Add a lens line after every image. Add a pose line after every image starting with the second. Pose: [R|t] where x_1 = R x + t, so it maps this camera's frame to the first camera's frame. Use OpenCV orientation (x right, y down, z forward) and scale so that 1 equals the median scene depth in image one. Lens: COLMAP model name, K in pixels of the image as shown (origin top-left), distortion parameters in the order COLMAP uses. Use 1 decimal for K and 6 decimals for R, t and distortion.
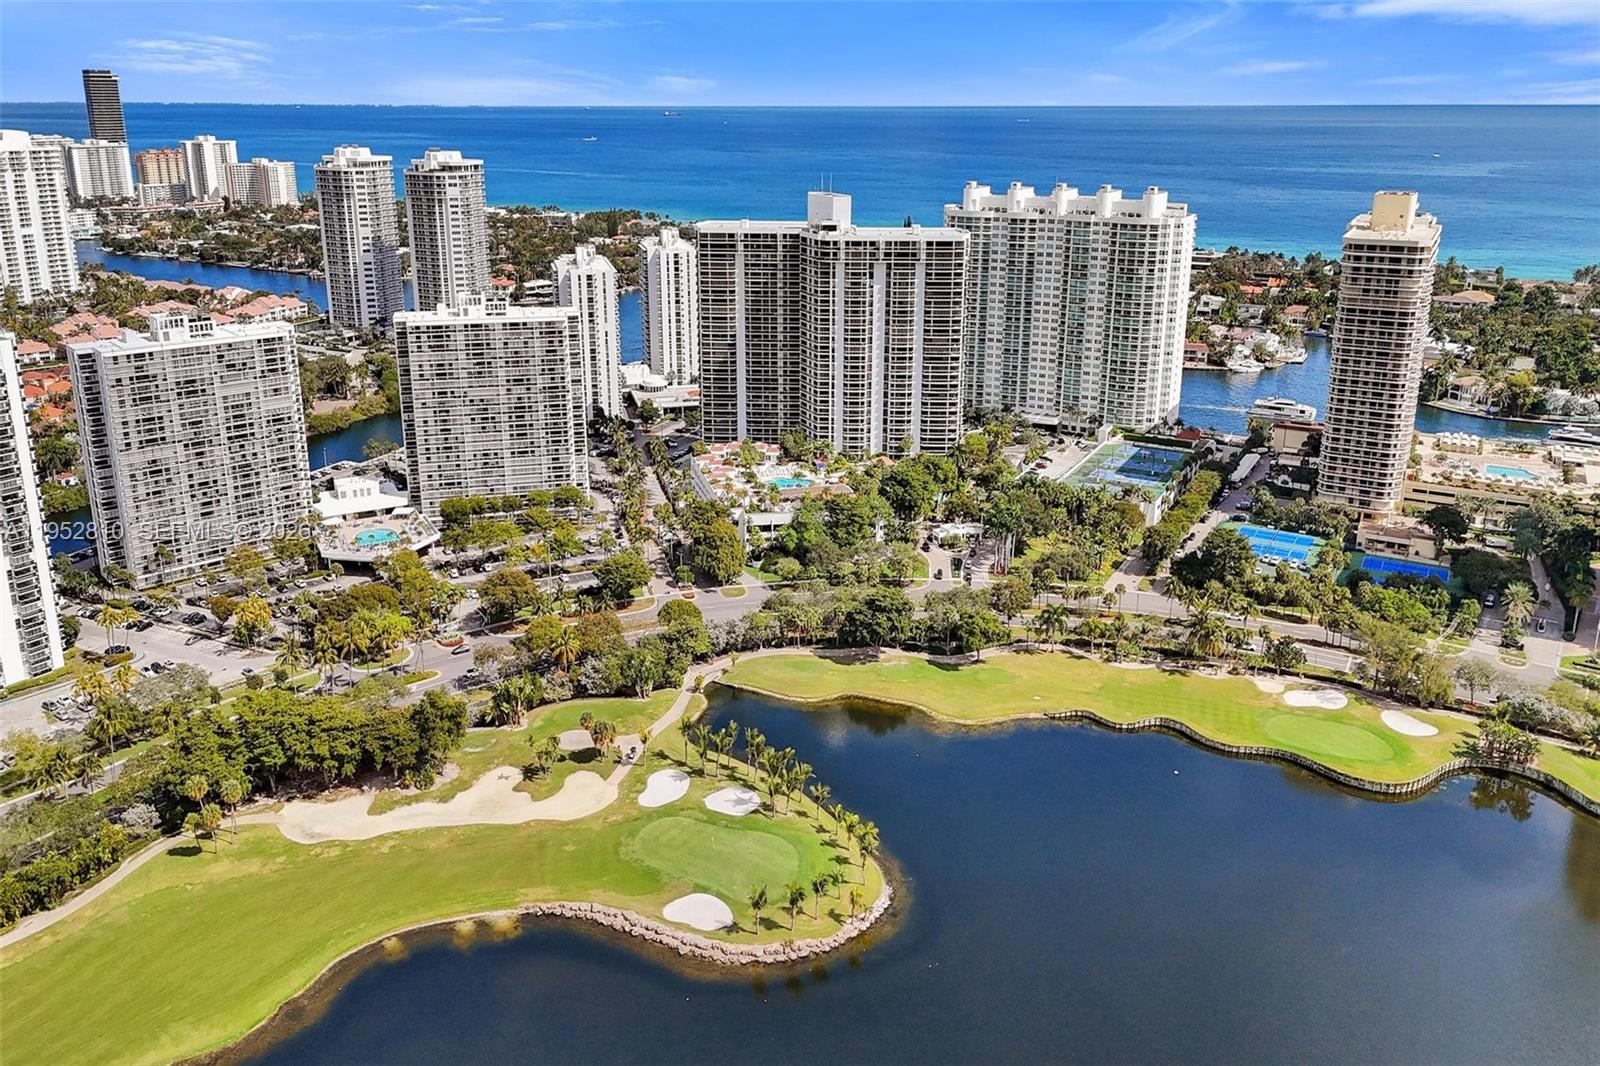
lens RADIAL K [[1205.8, 0, 816.8], [0, 1205.8, 445.2], [0, 0, 1]] dist [0.081336, -0.075348]
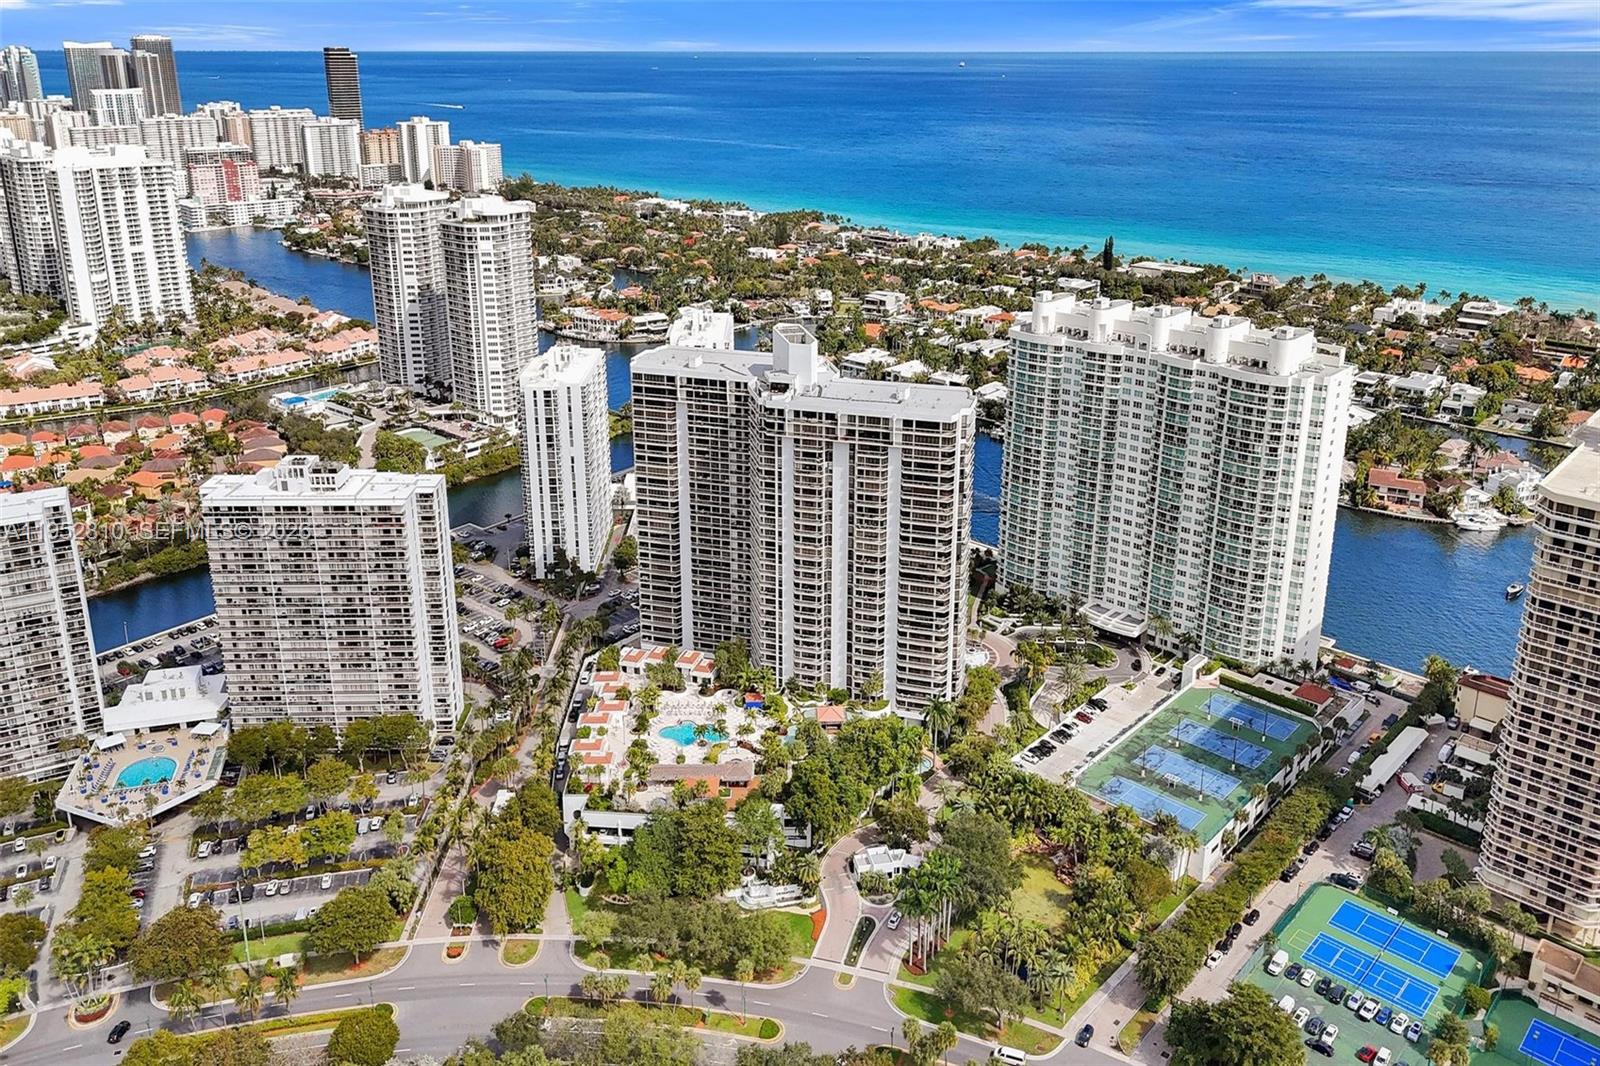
lens RADIAL K [[1223.3, 0, 821.1], [0, 1223.3, 433.8], [0, 0, 1]] dist [0.078414, -0.063521]
pose [[0.972528, 0.070203, -0.221947, 0.191746], [-0.063130, 0.997250, 0.038814, -0.173909], [0.224062, -0.023737, 0.974286, 0.276814]]
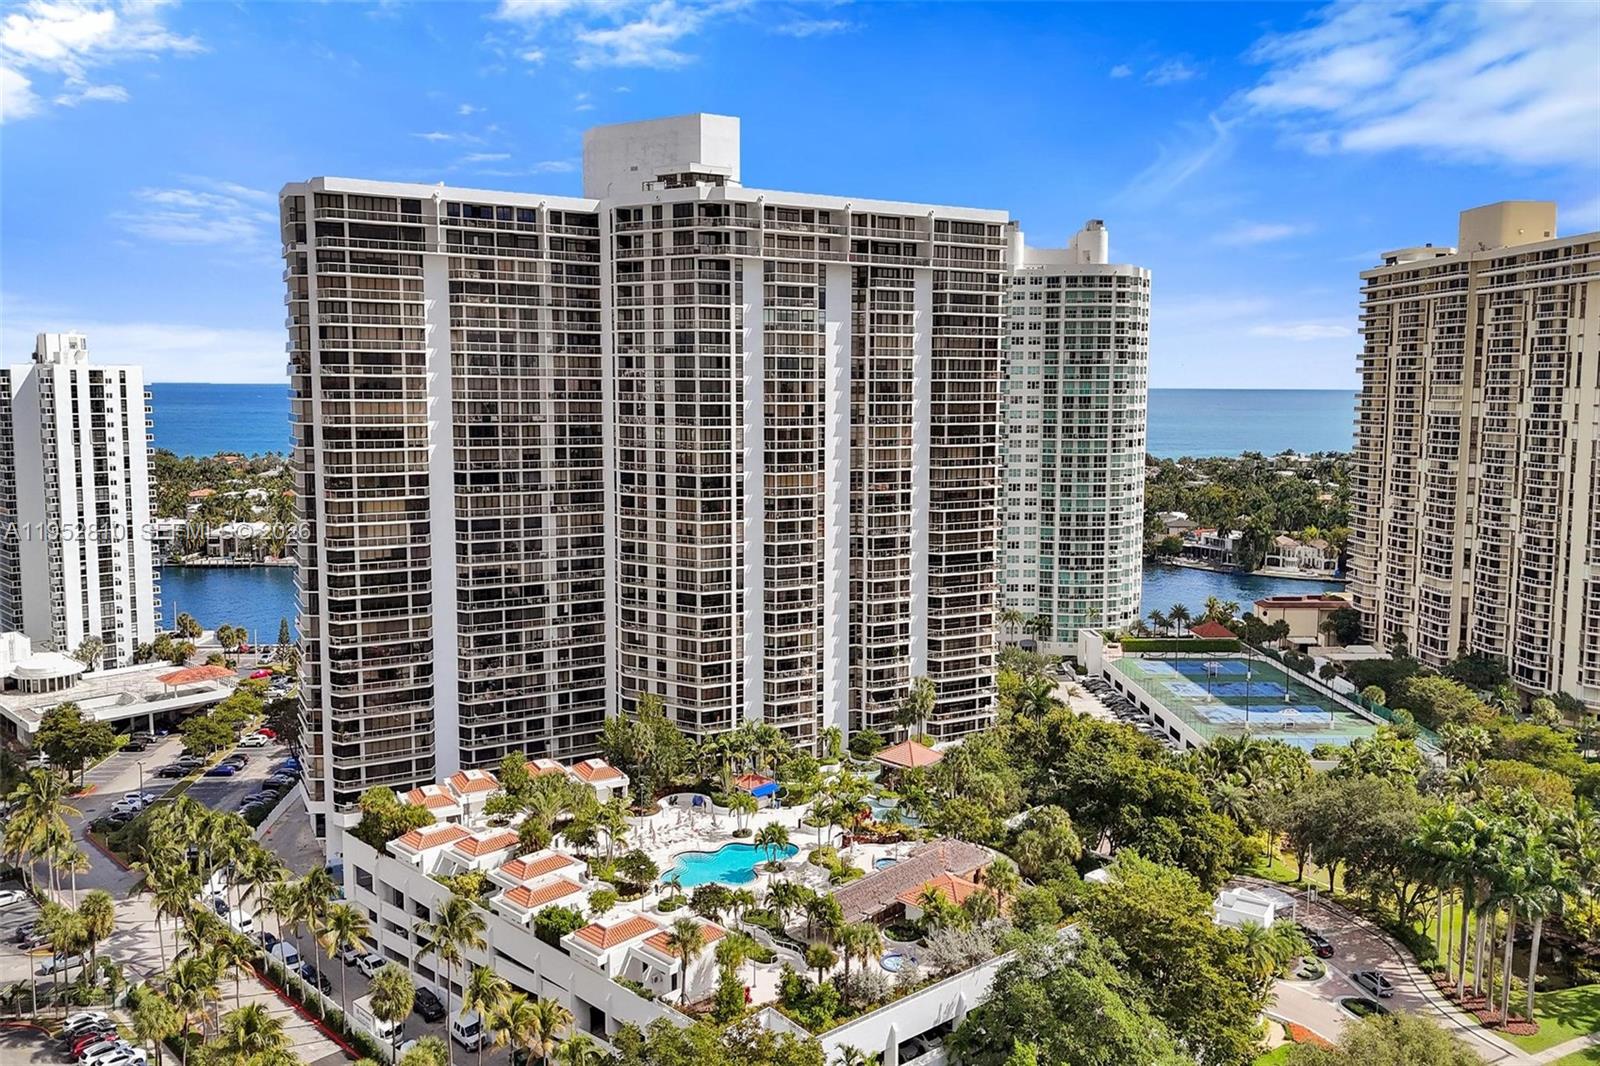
lens RADIAL K [[1167.9, 0, 812.7], [0, 1167.9, 500.6], [0, 0, 1]] dist [0.088833, -0.064169]
pose [[0.849435, -0.048267, 0.525482, -0.159509], [0.143438, 0.979433, -0.141902, -0.017380], [-0.507825, 0.195911, 0.838888, 0.653806]]
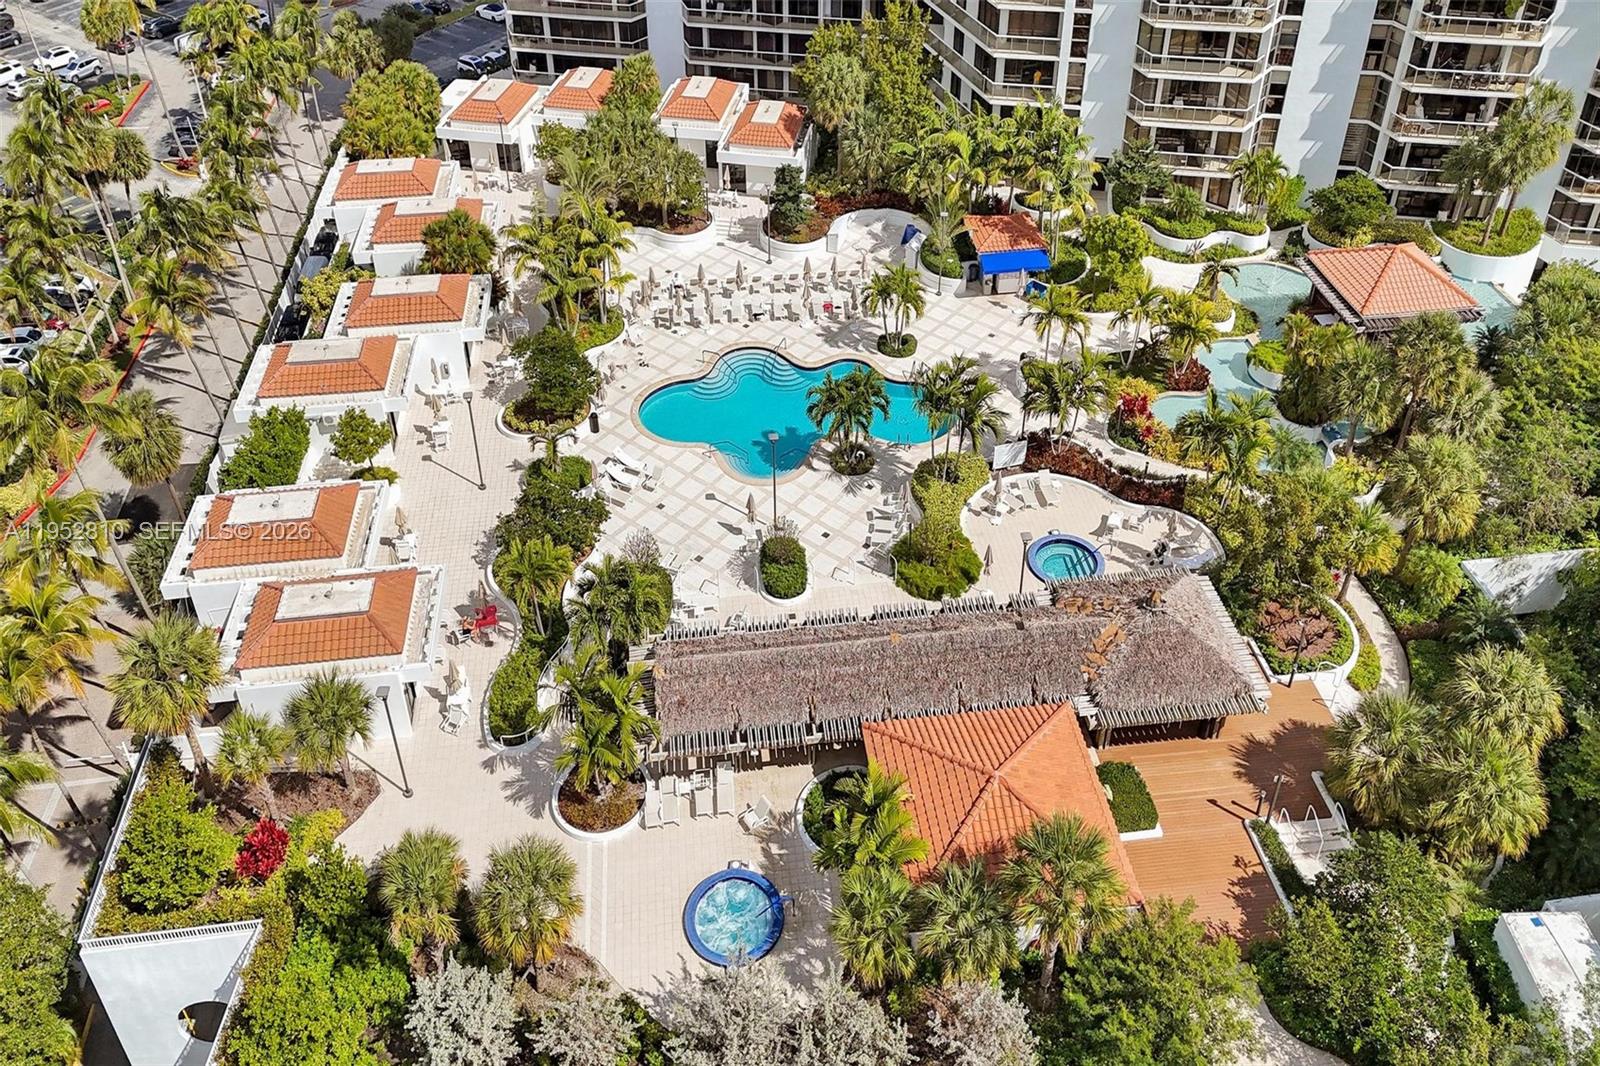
lens RADIAL K [[1096.9, 0, 822.8], [0, 1096.9, 489.0], [0, 0, 1]] dist [0.092971, -0.072668]
pose [[0.991958, 0.082350, -0.096109, -0.004297], [-0.030364, 0.892038, 0.450940, -0.026271], [0.122868, -0.444395, 0.887365, 0.809127]]
